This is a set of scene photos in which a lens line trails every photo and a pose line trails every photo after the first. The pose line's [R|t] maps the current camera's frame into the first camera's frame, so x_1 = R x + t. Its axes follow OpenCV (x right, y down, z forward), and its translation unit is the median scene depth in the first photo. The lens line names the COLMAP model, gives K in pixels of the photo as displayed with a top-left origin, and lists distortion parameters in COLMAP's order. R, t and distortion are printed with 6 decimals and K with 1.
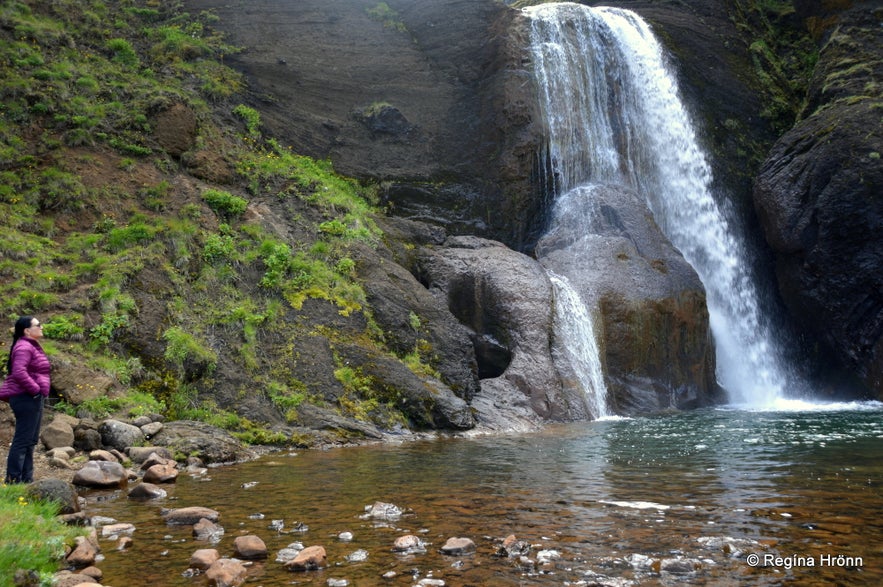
lens RADIAL K [[800.4, 0, 423.0], [0, 800.4, 305.1], [0, 0, 1]] dist [-0.099103, 0.176207]
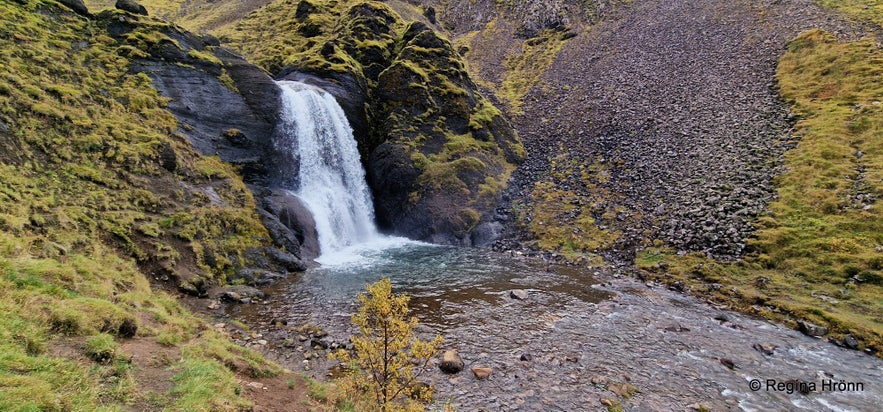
lens RADIAL K [[411.0, 0, 439.7], [0, 411.0, 203.8], [0, 0, 1]] dist [0.010186, 0.001664]
pose [[0.778591, -0.025672, 0.627006, -0.408730], [-0.086994, 0.985100, 0.148360, -0.301583], [-0.621472, -0.170058, 0.764757, -0.467084]]
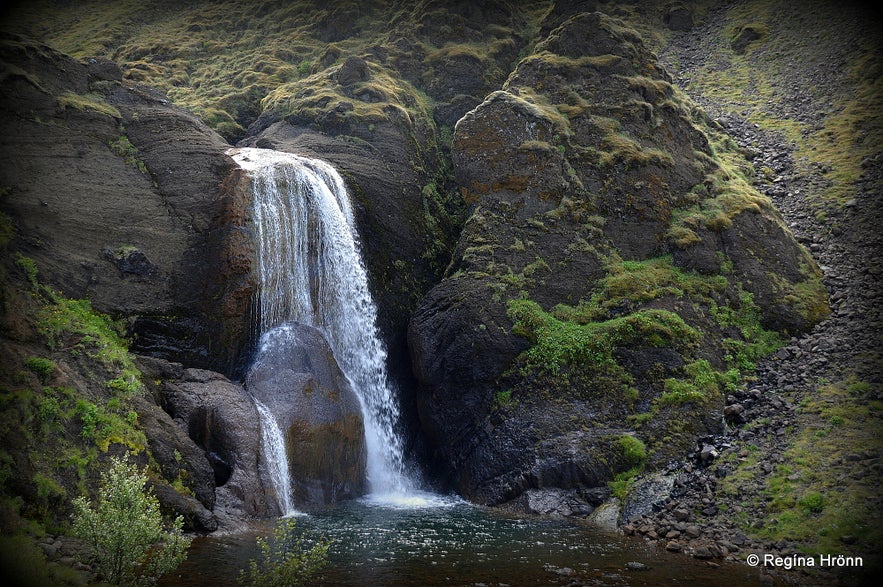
lens RADIAL K [[1204.6, 0, 434.2], [0, 1204.6, 295.5], [0, 0, 1]] dist [0.222296, 0.000000]
pose [[0.927429, 0.072059, 0.366992, -0.335983], [-0.092687, 0.994936, 0.038873, -0.327196], [-0.362333, -0.070067, 0.929411, -1.041157]]
